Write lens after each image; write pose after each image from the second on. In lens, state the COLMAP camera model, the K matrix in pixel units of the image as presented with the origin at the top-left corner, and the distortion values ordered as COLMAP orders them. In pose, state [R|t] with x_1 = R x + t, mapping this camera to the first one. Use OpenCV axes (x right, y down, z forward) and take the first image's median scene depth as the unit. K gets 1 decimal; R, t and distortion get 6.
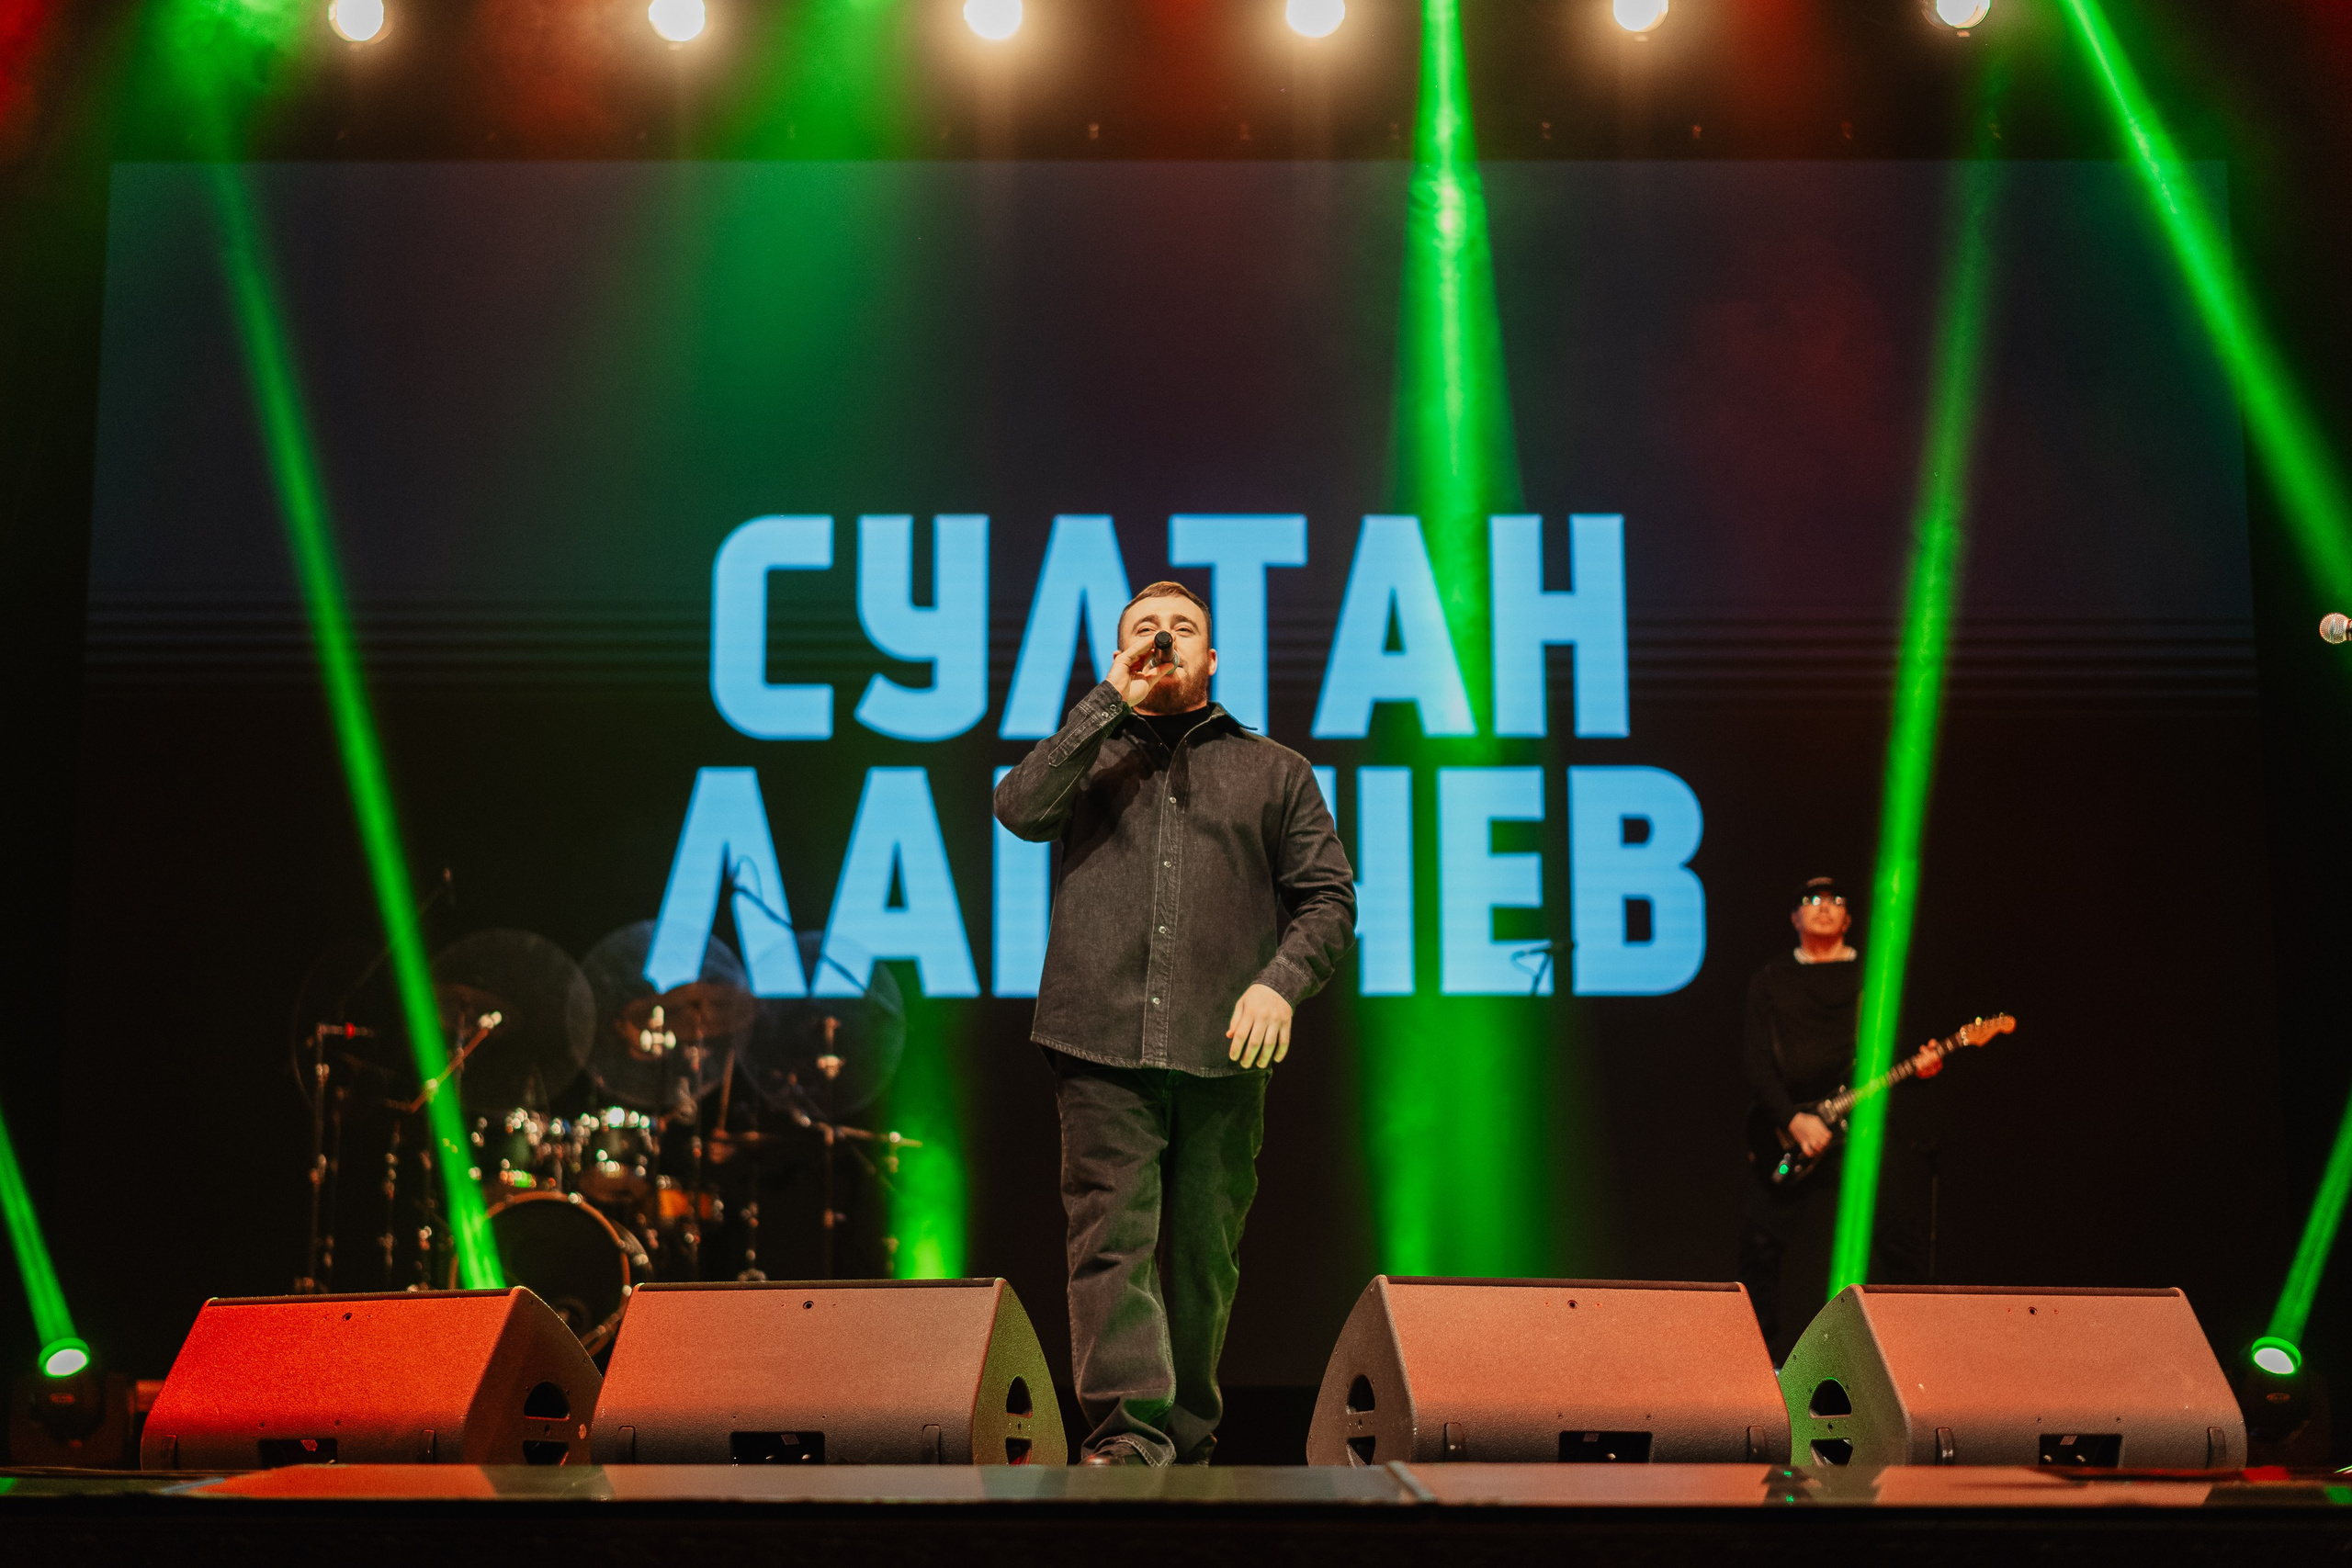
lens RADIAL K [[3880.7, 0, 1113.9], [0, 3880.7, 782.7], [0, 0, 1]] dist [0.011610, -0.058979]
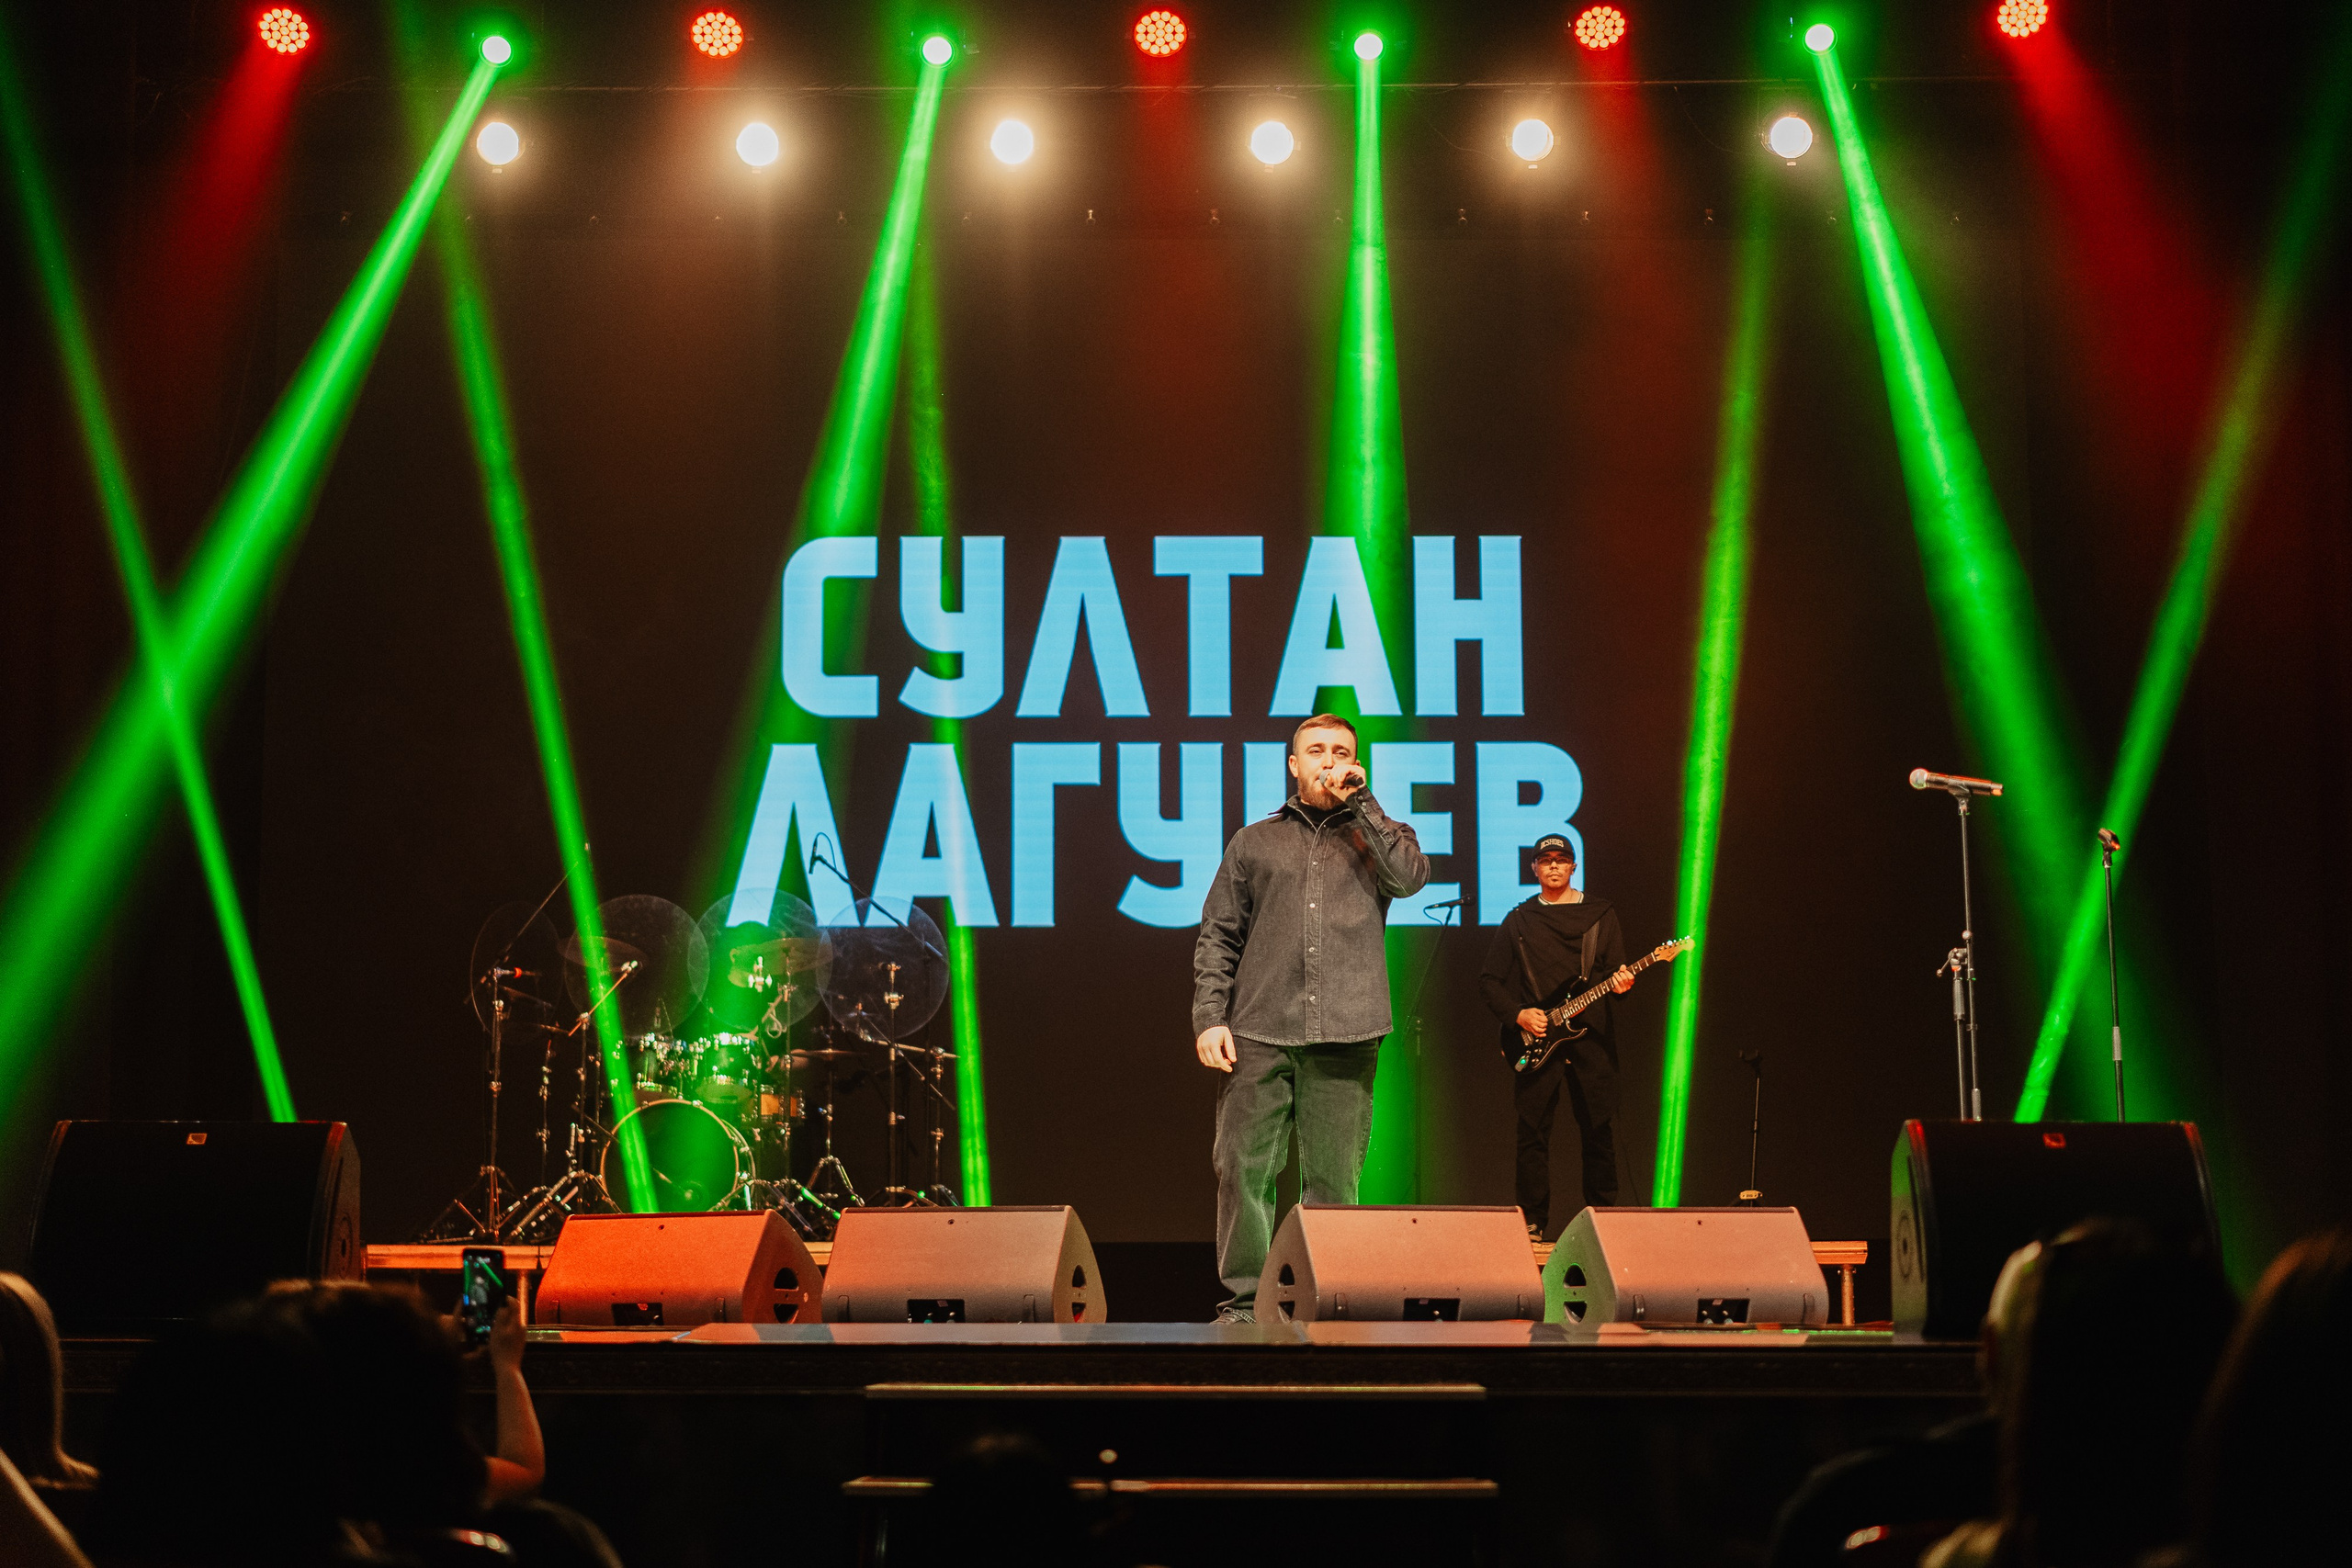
lens RADIAL K [[3871.7, 0, 1146.2], [0, 3871.7, 726.4], [0, 0, 1]] dist [0.019057, 0.031827]
pose [[0.999854, 0.000223, 0.017067, -0.010659], [-0.000720, 0.999576, 0.029122, -0.054617], [-0.017053, -0.029130, 0.999430, -0.281609]]
